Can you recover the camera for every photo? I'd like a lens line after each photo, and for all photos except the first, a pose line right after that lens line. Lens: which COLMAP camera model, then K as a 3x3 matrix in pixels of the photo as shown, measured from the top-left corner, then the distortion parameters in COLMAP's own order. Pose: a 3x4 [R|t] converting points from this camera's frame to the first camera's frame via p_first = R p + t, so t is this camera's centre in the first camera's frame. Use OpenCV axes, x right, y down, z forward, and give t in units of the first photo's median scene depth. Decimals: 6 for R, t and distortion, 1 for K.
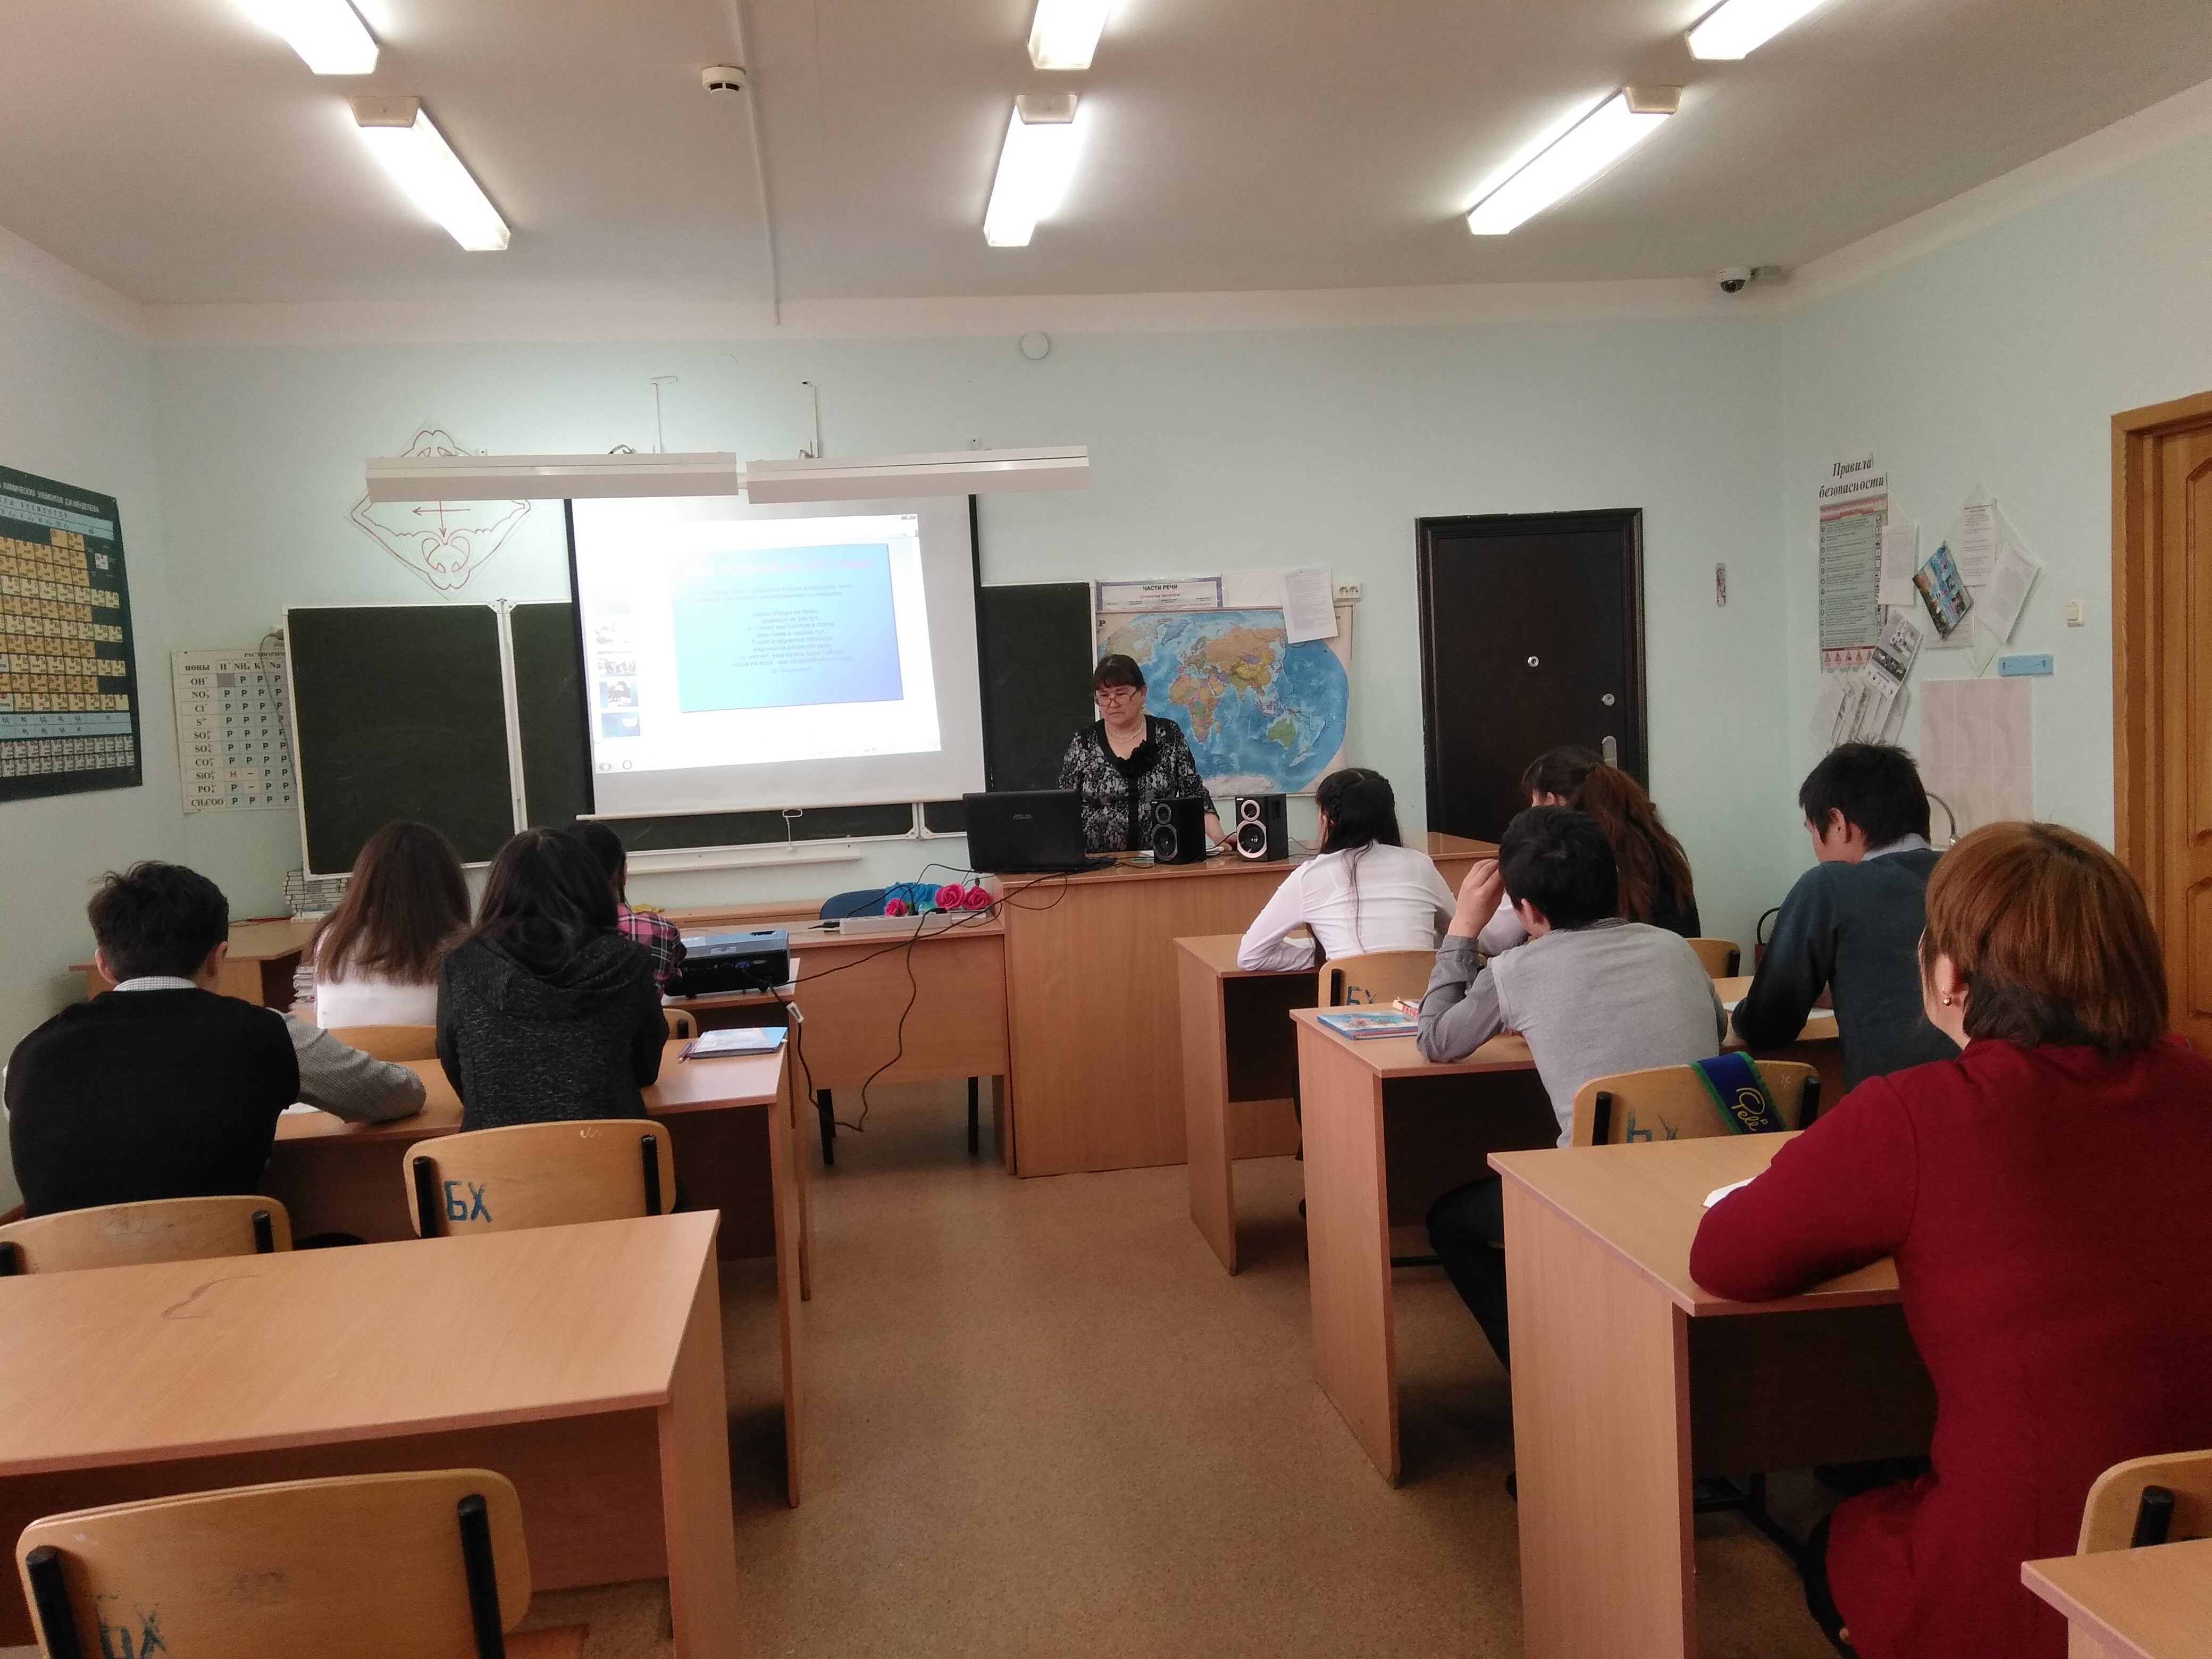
lens RADIAL K [[1689.0, 0, 1089.8], [0, 1689.0, 843.7], [0, 0, 1]] dist [0.118162, -0.171255]
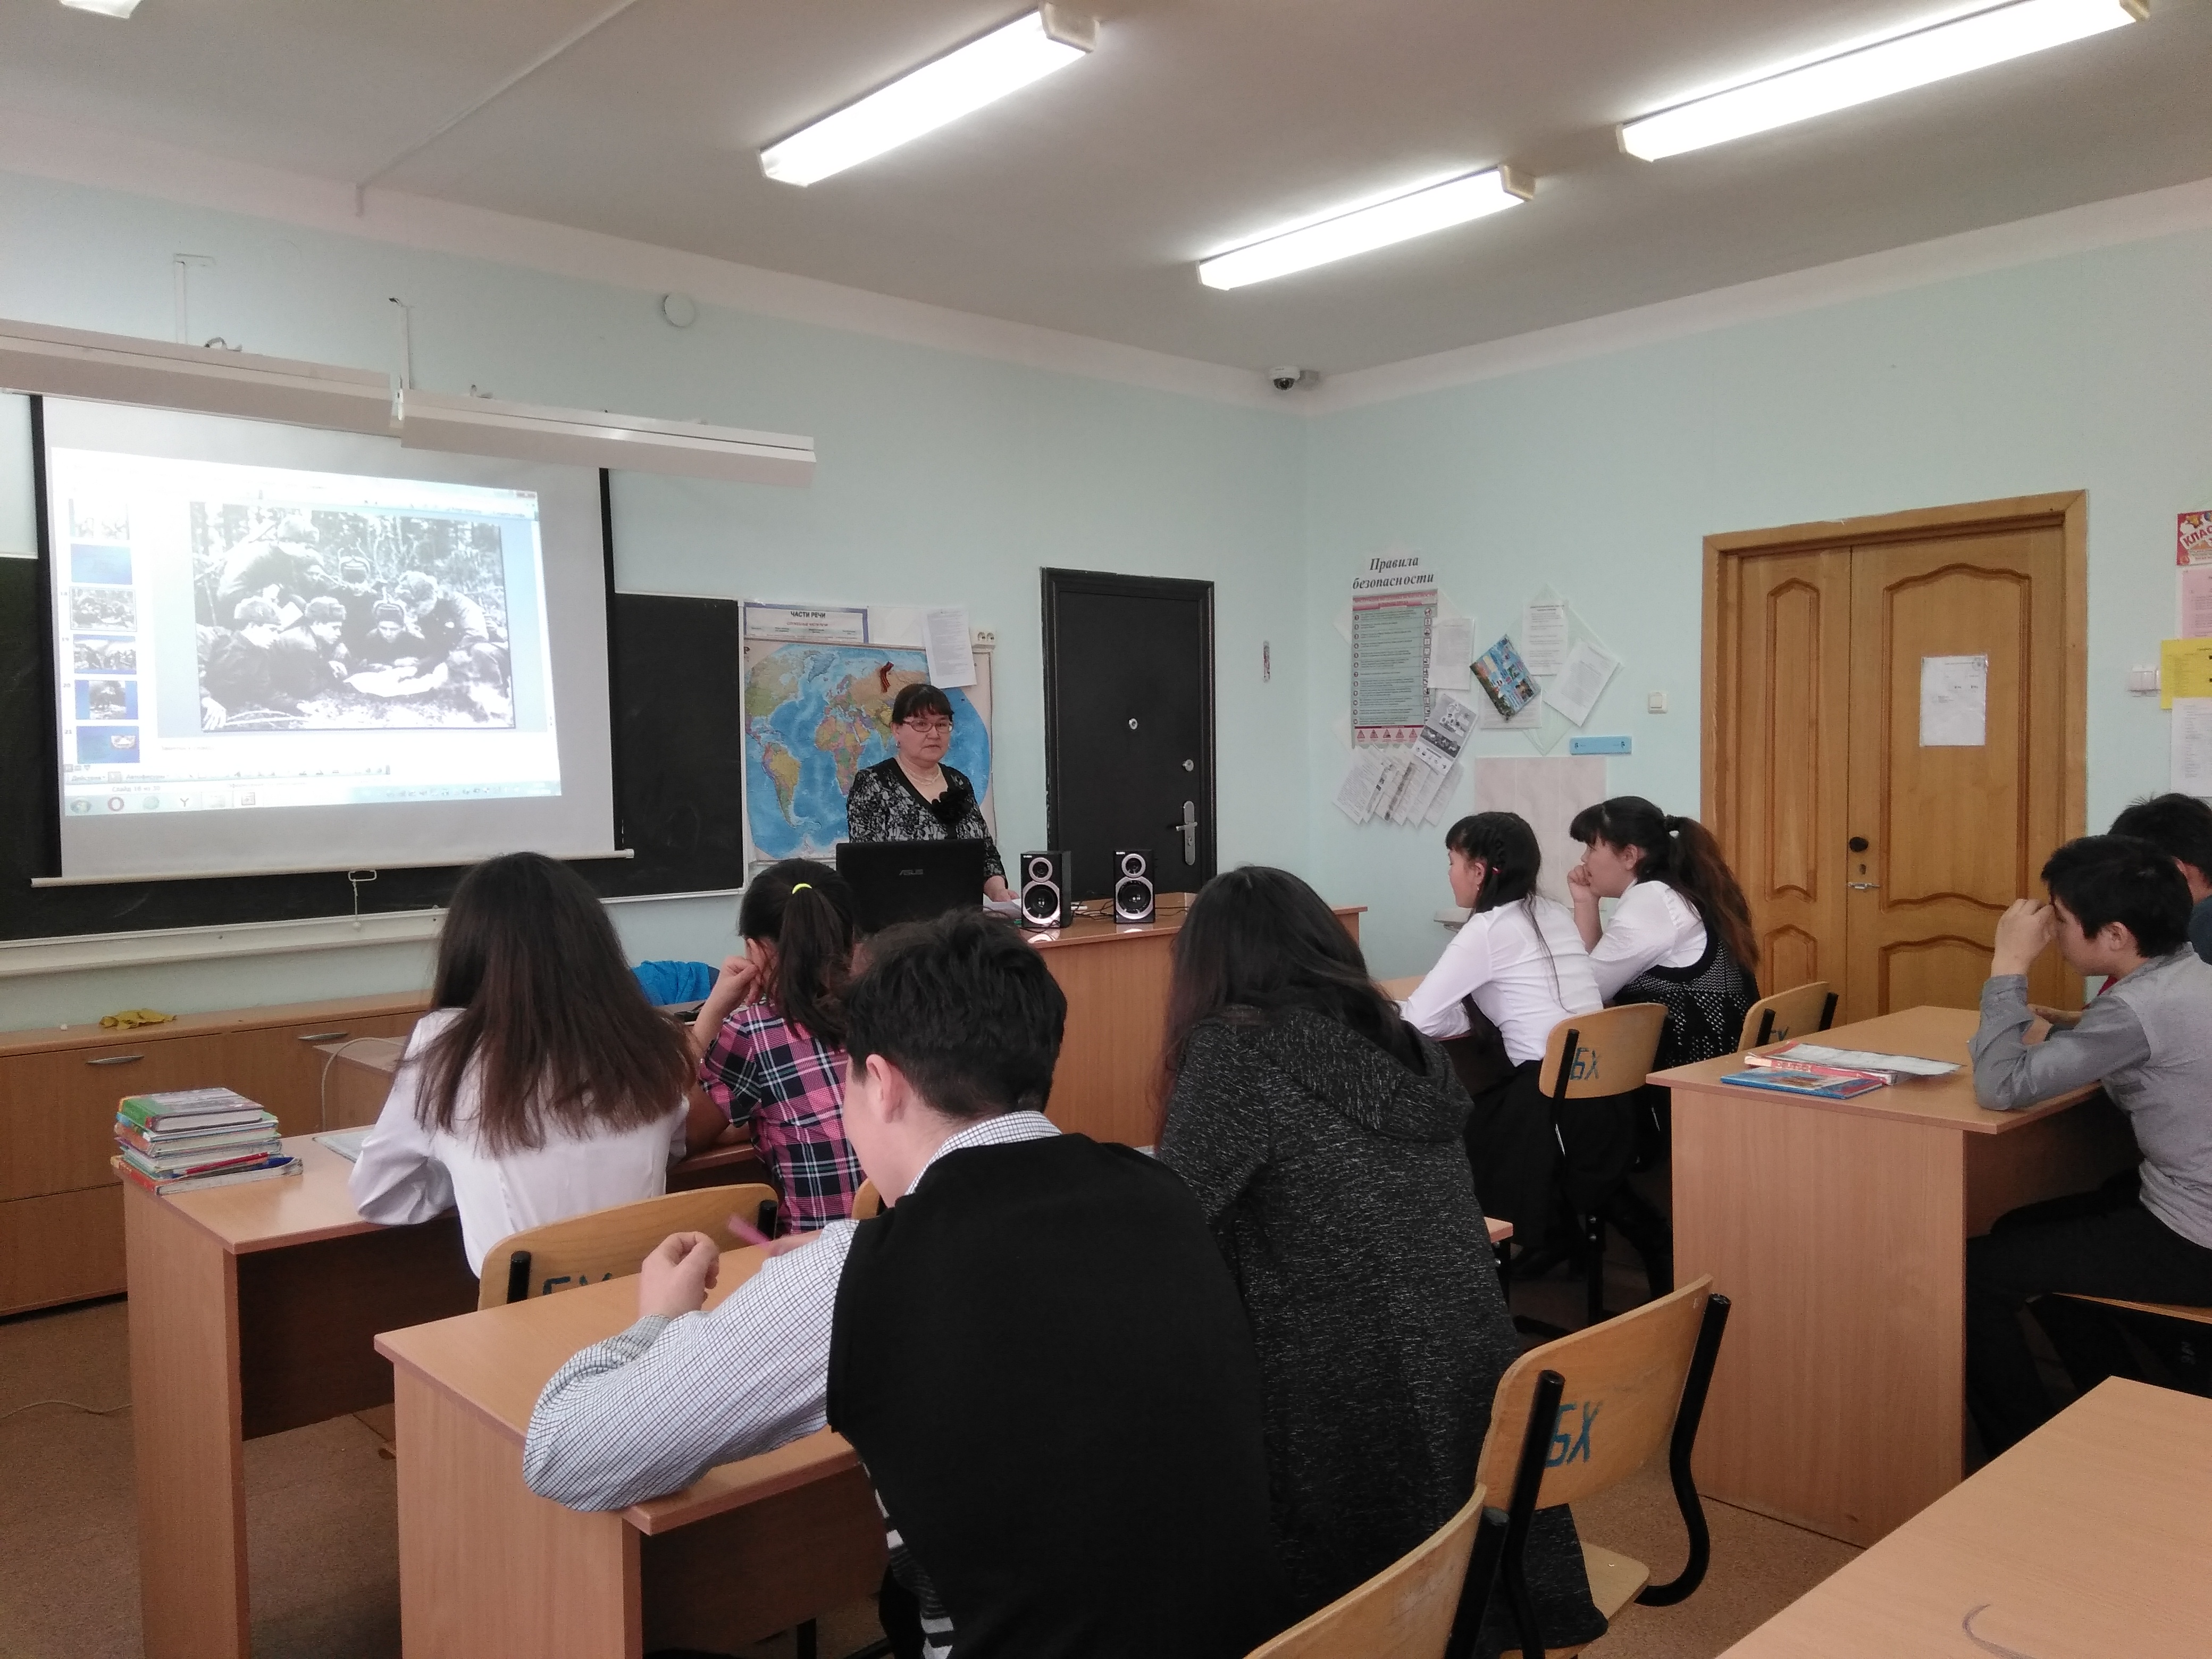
lens RADIAL K [[1689.0, 0, 1089.8], [0, 1689.0, 843.7], [0, 0, 1]] dist [0.118162, -0.171255]
pose [[0.828394, 0.010770, 0.560042, -0.337420], [0.016682, 0.998897, -0.043884, 0.006007], [-0.559897, 0.045696, 0.827301, 0.219279]]
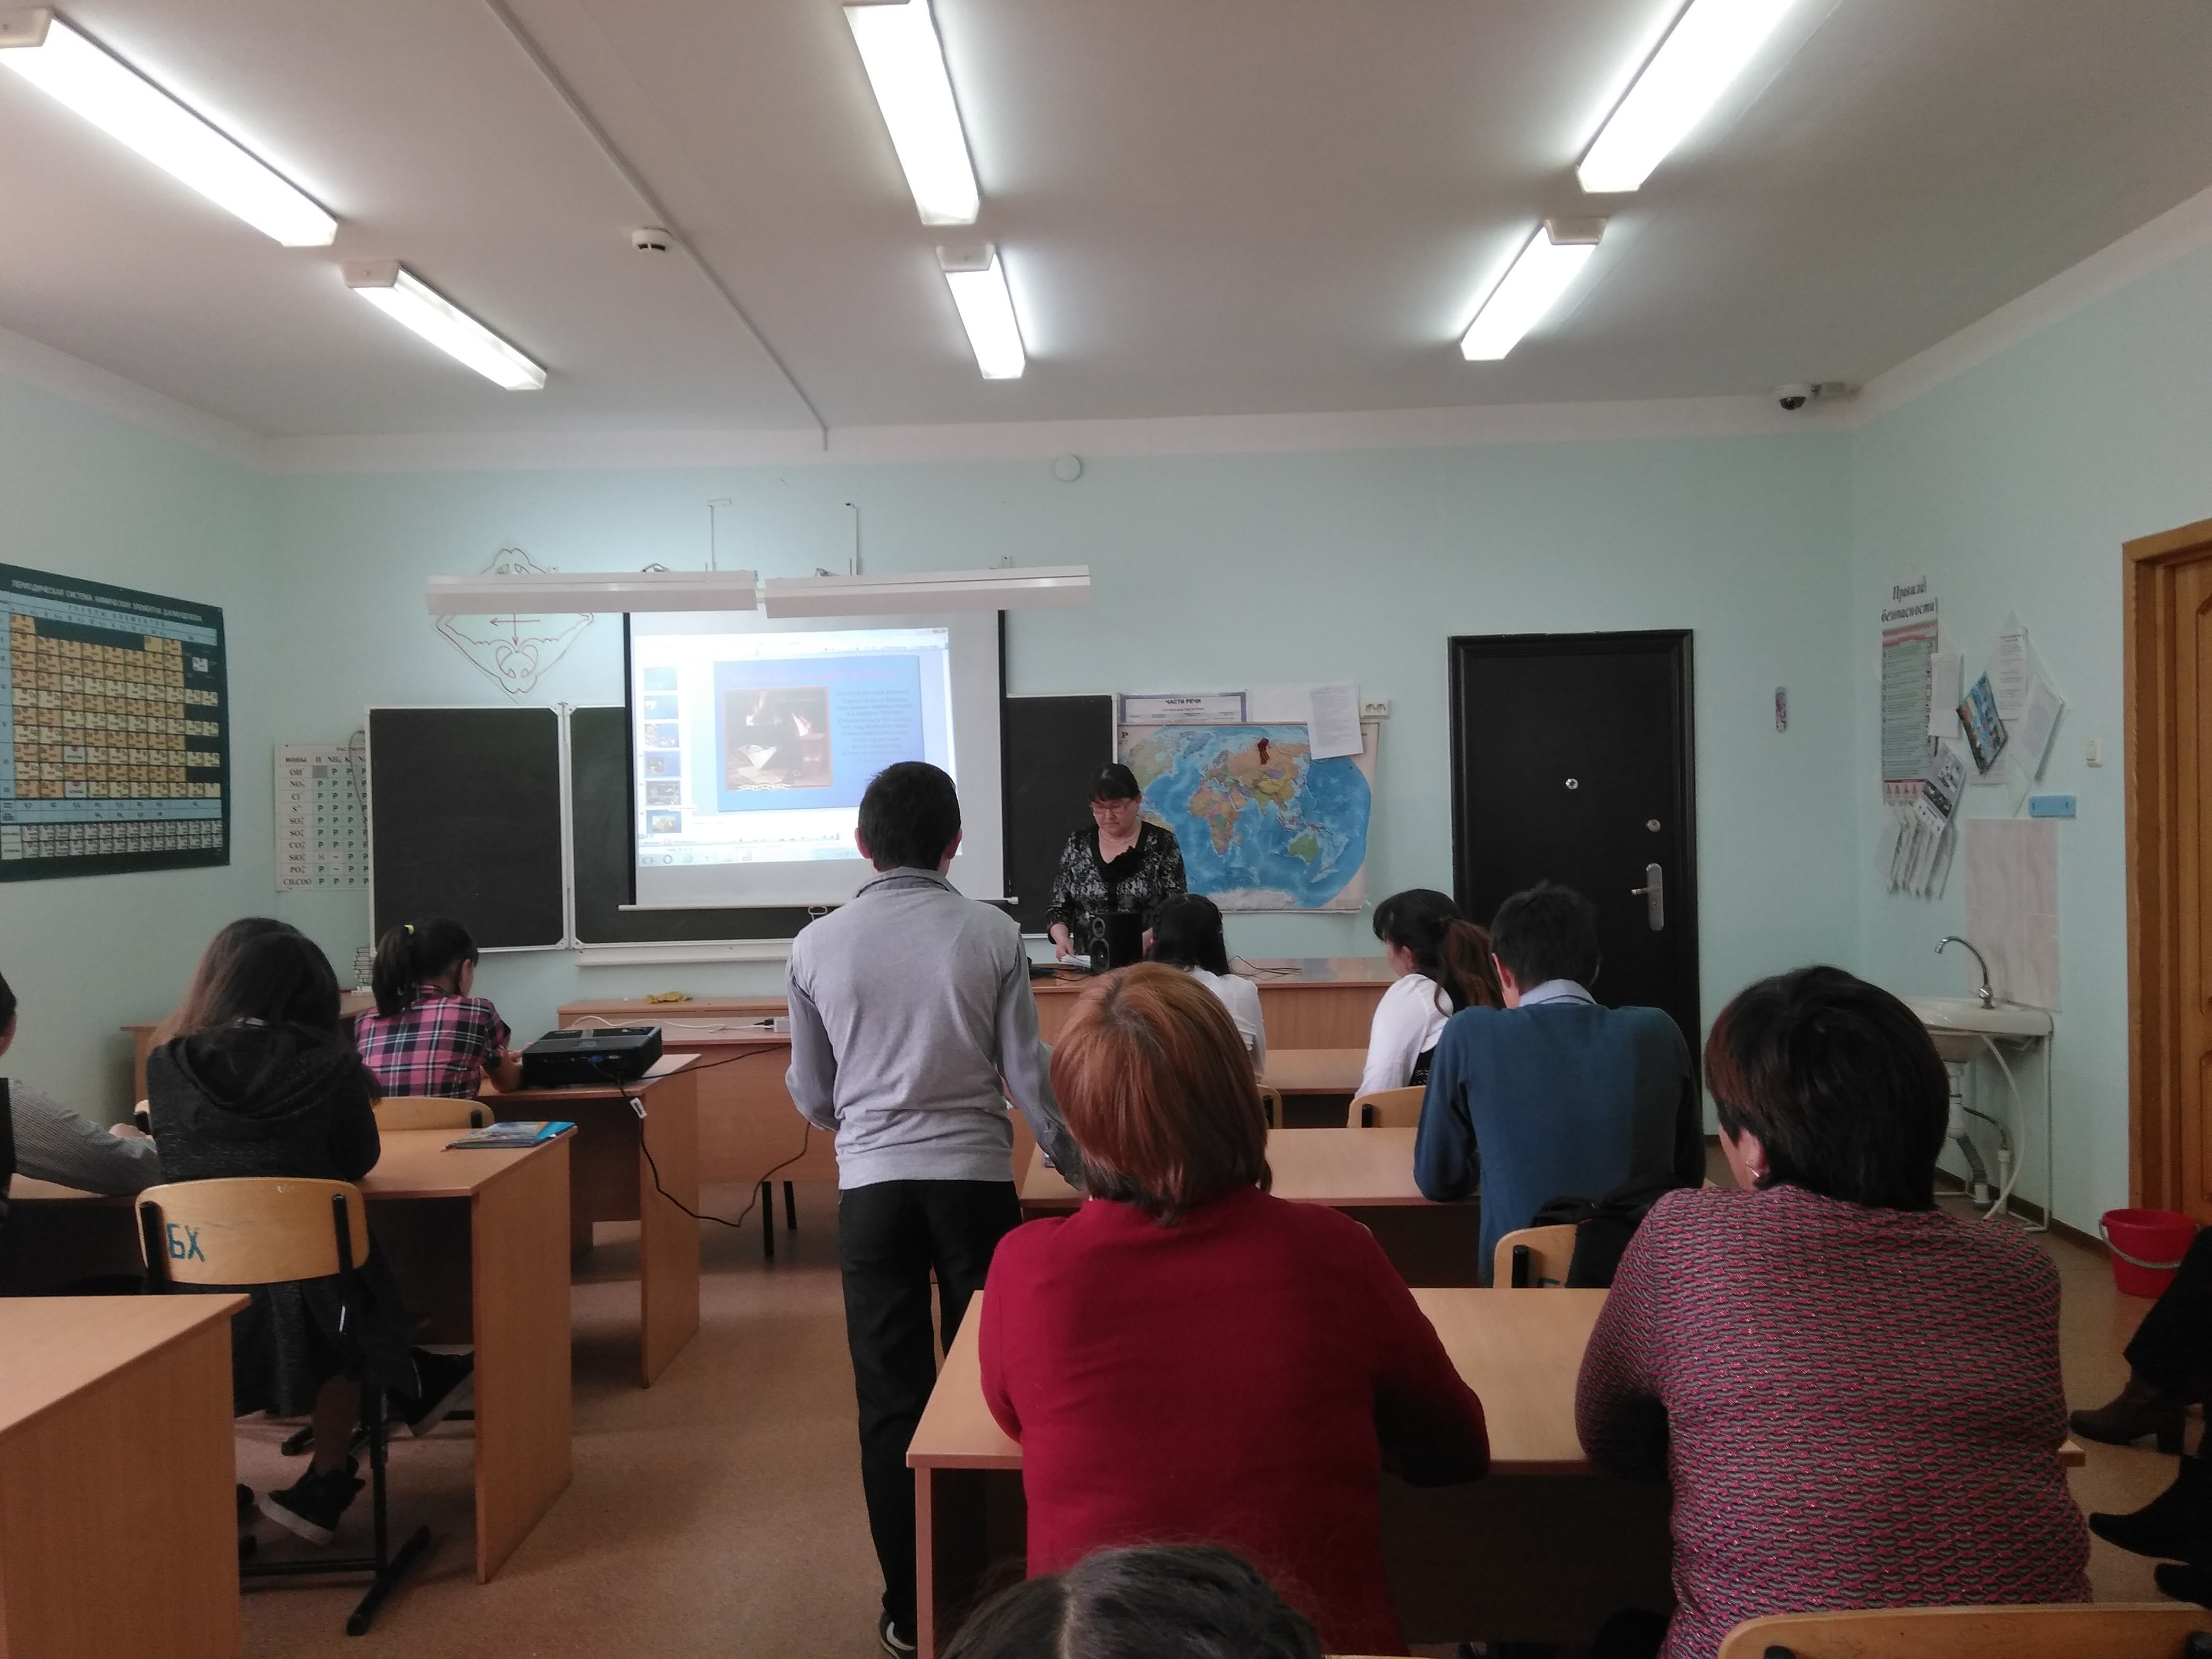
lens RADIAL K [[1689.0, 0, 1089.8], [0, 1689.0, 843.7], [0, 0, 1]] dist [0.118162, -0.171255]
pose [[0.985495, 0.032464, -0.166568, 0.165016], [-0.041581, 0.997805, -0.051545, -0.012361], [0.164529, 0.057723, 0.984682, -0.000643]]
